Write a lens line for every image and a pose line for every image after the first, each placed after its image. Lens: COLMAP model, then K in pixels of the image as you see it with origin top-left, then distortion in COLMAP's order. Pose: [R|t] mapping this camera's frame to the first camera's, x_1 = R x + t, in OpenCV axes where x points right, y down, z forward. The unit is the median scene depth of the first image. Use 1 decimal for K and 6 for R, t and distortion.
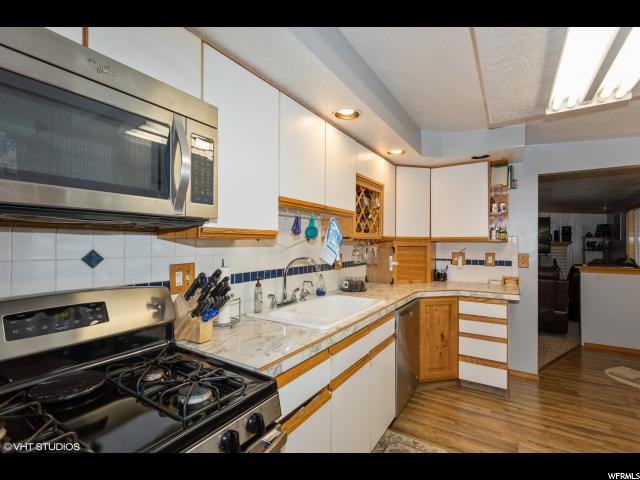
lens RADIAL K [[307.6, 0, 315.8], [0, 307.6, 245.0], [0, 0, 1]] dist [0.004510, 0.000449]
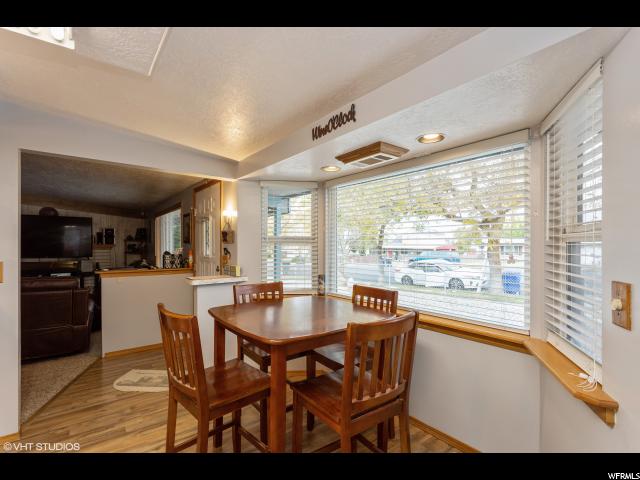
lens RADIAL K [[307.6, 0, 318.3], [0, 307.6, 248.5], [0, 0, 1]] dist [0.004510, 0.000449]
pose [[0.342883, -0.003355, 0.939372, 0.129271], [0.000815, 0.999994, 0.003274, -0.000374], [-0.939378, -0.000357, 0.342883, 0.048552]]
